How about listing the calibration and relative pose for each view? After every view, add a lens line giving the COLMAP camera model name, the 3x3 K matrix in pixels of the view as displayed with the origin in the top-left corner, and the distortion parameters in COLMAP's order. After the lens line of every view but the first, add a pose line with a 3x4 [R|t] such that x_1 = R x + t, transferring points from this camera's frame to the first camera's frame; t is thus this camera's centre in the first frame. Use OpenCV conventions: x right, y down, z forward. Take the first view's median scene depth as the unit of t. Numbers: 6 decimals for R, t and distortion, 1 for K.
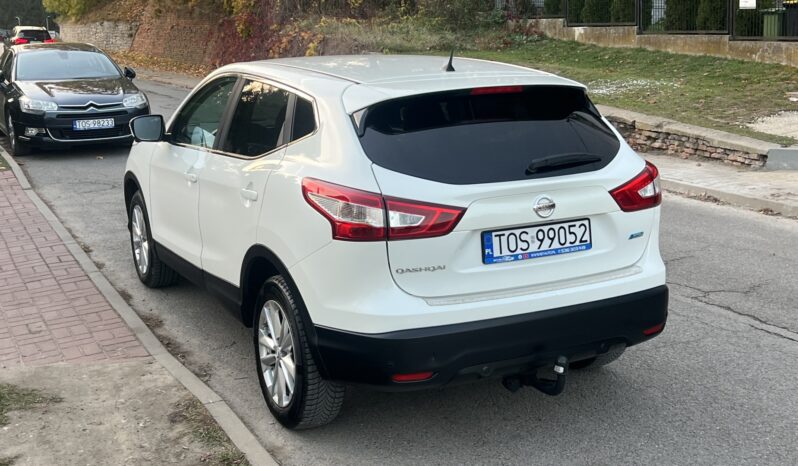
lens RADIAL K [[934.4, 0, 399.0], [0, 934.4, 233.0], [0, 0, 1]] dist [0.170915, -0.459176]
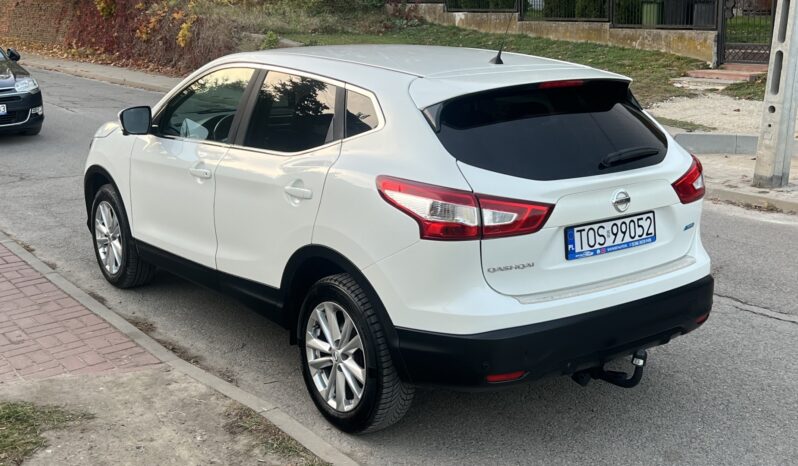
lens RADIAL K [[934.4, 0, 399.0], [0, 934.4, 233.0], [0, 0, 1]] dist [0.170915, -0.459176]
pose [[0.987023, -0.023473, 0.158854, -0.230330], [0.020489, 0.999582, 0.020397, -0.018461], [-0.159266, -0.016877, 0.987091, 0.041794]]
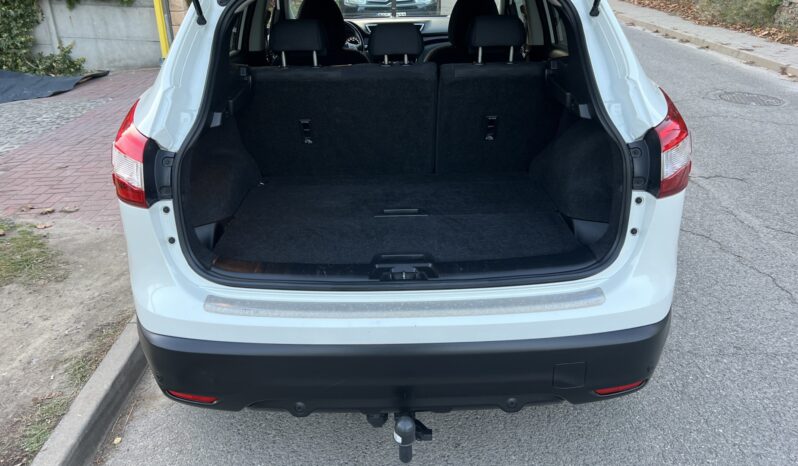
lens RADIAL K [[614.3, 0, 399.0], [0, 614.3, 233.0], [0, 0, 1]] dist [0.064931, -0.074245]
pose [[0.895120, 0.182235, -0.406878, 0.306191], [-0.089204, 0.967396, 0.237038, -0.090194], [0.436809, -0.175882, 0.882192, 0.617335]]
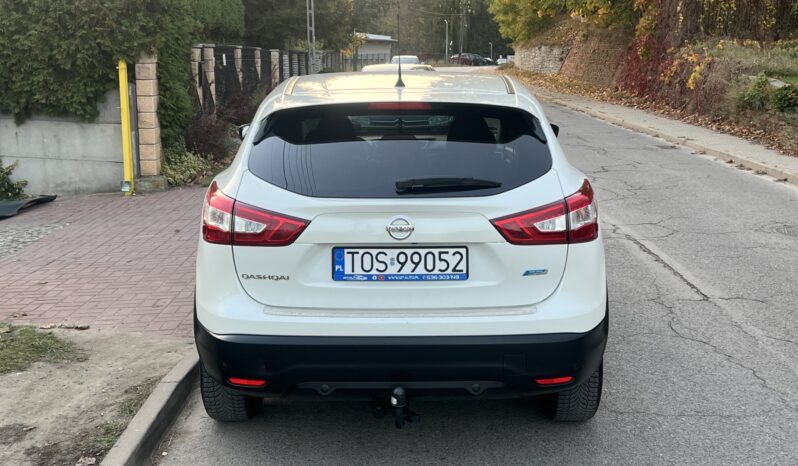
lens RADIAL K [[934.4, 0, 399.0], [0, 934.4, 233.0], [0, 0, 1]] dist [0.170915, -0.459176]
pose [[0.887957, 0.094123, -0.450192, 0.557956], [-0.105313, 0.994439, 0.000192, -0.022221], [0.447706, 0.047241, 0.892932, 0.144737]]
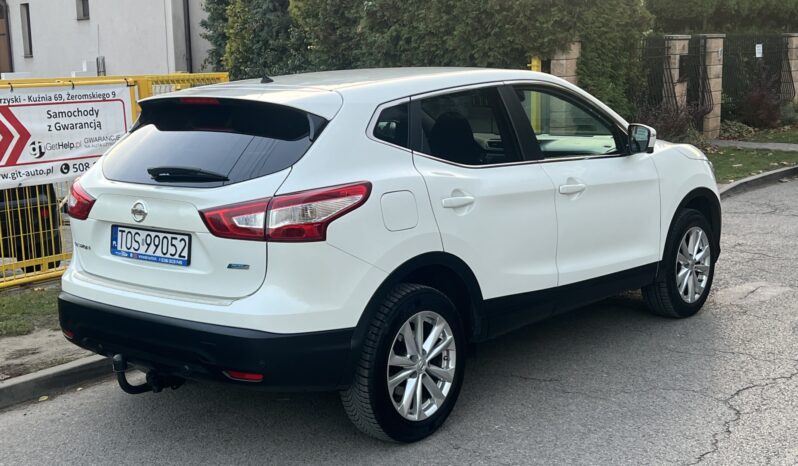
lens RADIAL K [[1029.1, 0, 399.0], [0, 1029.1, 233.0], [0, 0, 1]] dist [0.243325, -0.699328]
pose [[0.393395, 0.154102, -0.906362, 1.266406], [-0.176667, 0.980150, 0.089968, -0.153137], [0.902236, 0.124731, 0.412811, 0.752627]]
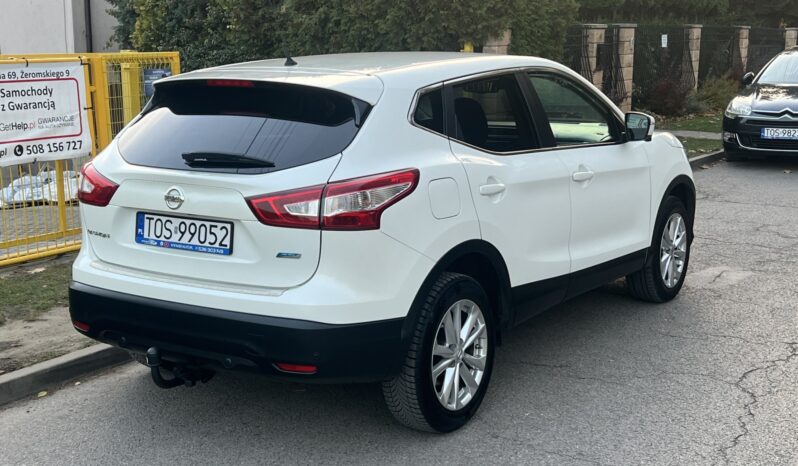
lens RADIAL K [[1029.1, 0, 399.0], [0, 1029.1, 233.0], [0, 0, 1]] dist [0.243325, -0.699328]
pose [[0.495583, 0.167856, -0.852187, 1.171914], [-0.186570, 0.978818, 0.084300, -0.124316], [0.848286, 0.117215, 0.516402, 0.609227]]
